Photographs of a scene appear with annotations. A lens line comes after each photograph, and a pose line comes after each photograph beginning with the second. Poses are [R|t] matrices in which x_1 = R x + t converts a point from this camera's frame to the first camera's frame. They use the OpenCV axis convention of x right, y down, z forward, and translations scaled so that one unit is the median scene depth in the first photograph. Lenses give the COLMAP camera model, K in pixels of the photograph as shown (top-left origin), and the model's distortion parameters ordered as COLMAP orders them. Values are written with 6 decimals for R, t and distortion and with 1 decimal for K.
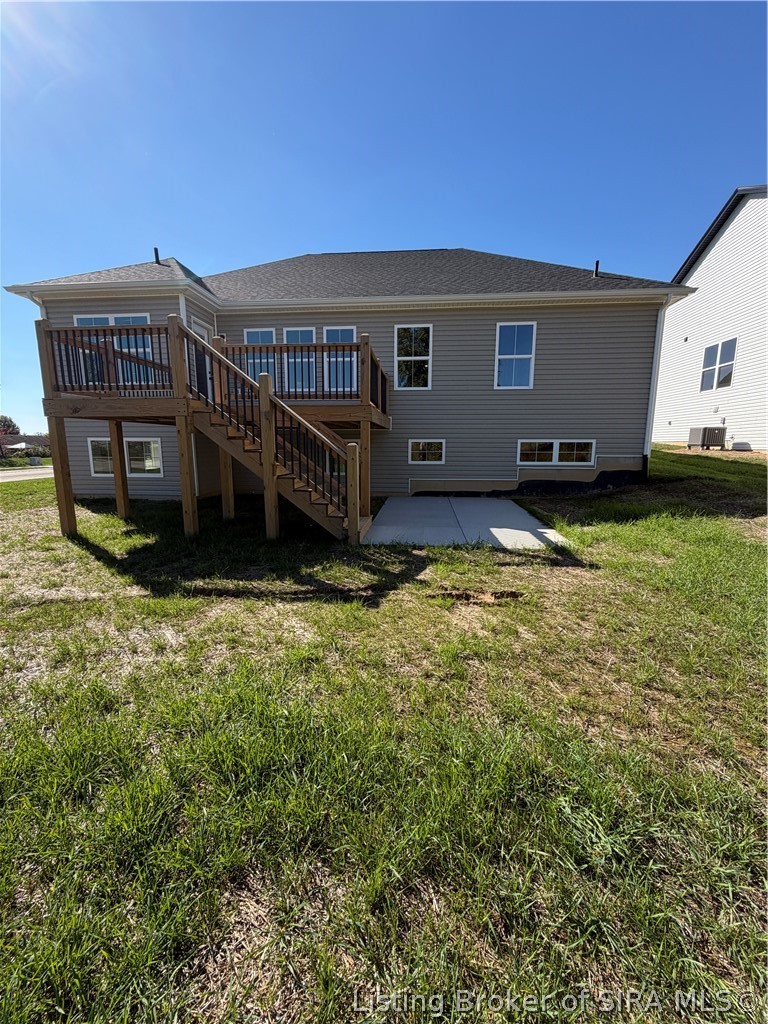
lens RADIAL K [[407.7, 0, 384.0], [0, 407.7, 512.0], [0, 0, 1]] dist [0.011859, -0.000042]
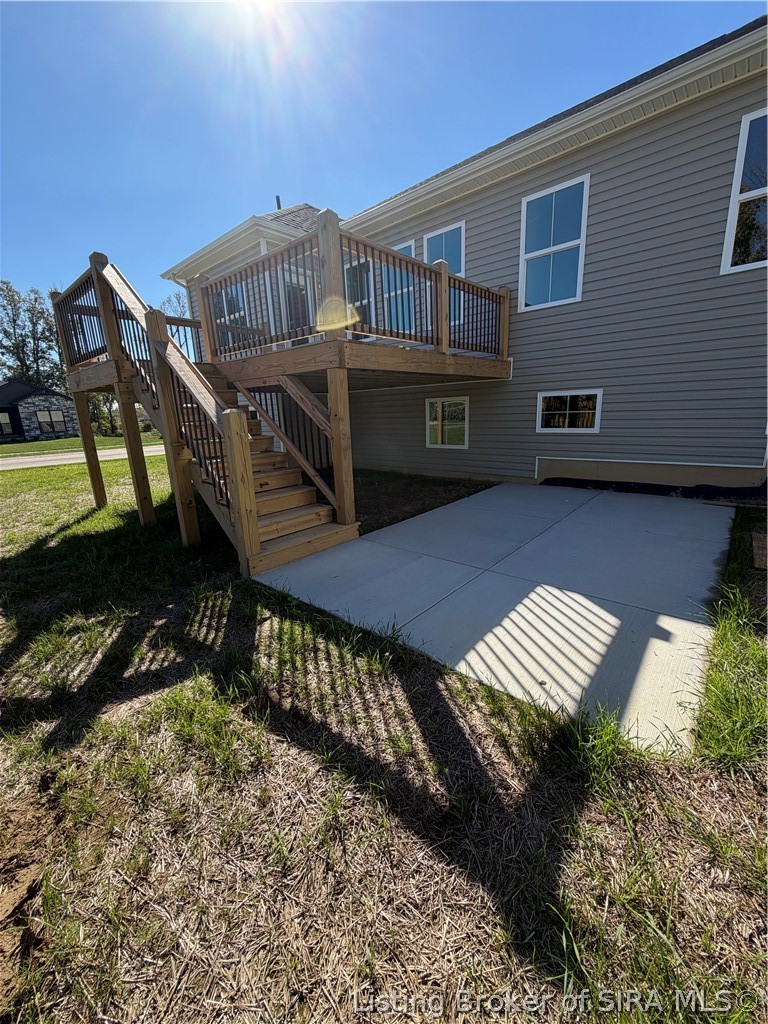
lens RADIAL K [[407.7, 0, 384.0], [0, 407.7, 512.0], [0, 0, 1]] dist [0.011859, -0.000042]
pose [[0.812450, 0.110064, -0.572548, 0.256142], [-0.055760, 0.992187, 0.111609, -0.057298], [0.580359, -0.058752, 0.812239, 0.365929]]
